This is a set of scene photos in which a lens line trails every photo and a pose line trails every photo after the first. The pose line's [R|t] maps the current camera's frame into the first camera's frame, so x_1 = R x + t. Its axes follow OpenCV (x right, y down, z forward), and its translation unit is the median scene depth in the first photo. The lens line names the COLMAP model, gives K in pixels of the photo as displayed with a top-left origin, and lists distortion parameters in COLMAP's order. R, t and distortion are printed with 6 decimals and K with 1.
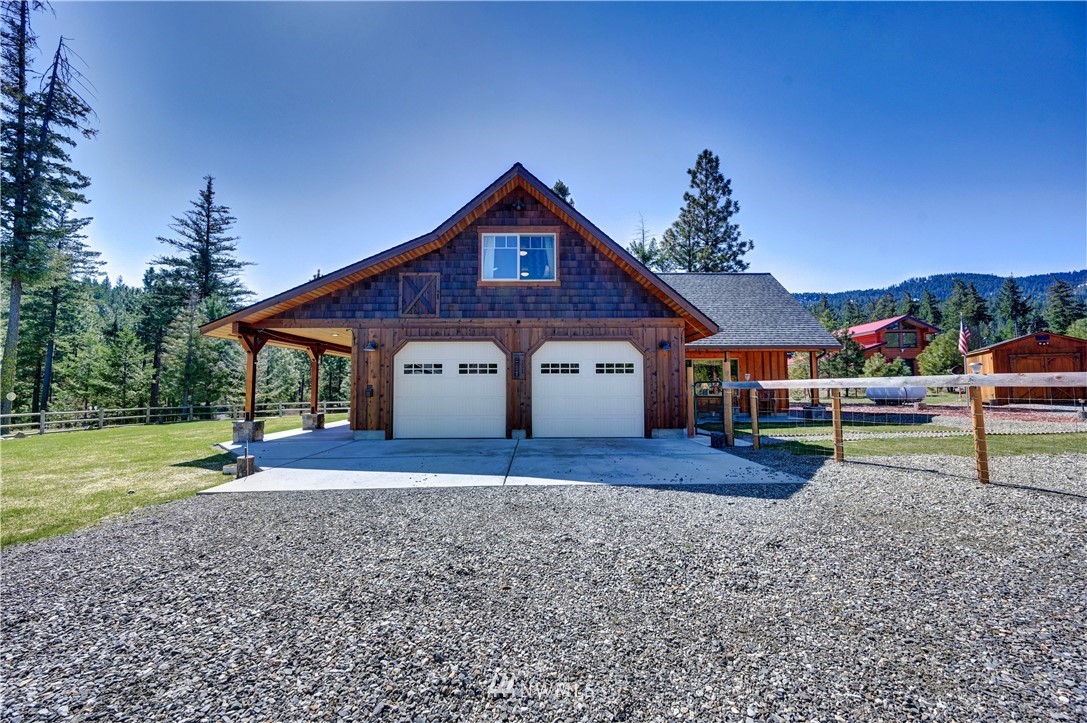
lens RADIAL K [[428.2, 0, 543.0], [0, 428.2, 360.2], [0, 0, 1]] dist [0.000975, 0.000010]
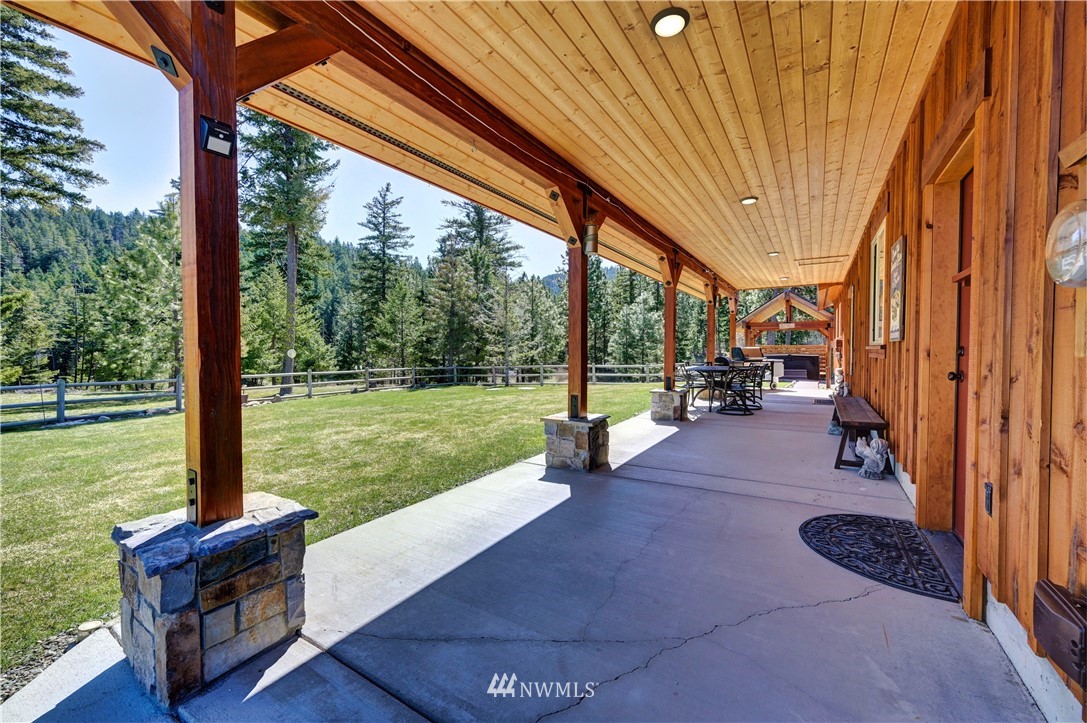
lens RADIAL K [[428.2, 0, 543.0], [0, 428.2, 360.2], [0, 0, 1]] dist [0.000975, 0.000010]
pose [[0.837693, 0.016458, -0.545894, -0.136244], [0.033372, 0.996135, 0.081243, 0.020293], [0.545121, -0.086274, 0.833906, 0.257067]]
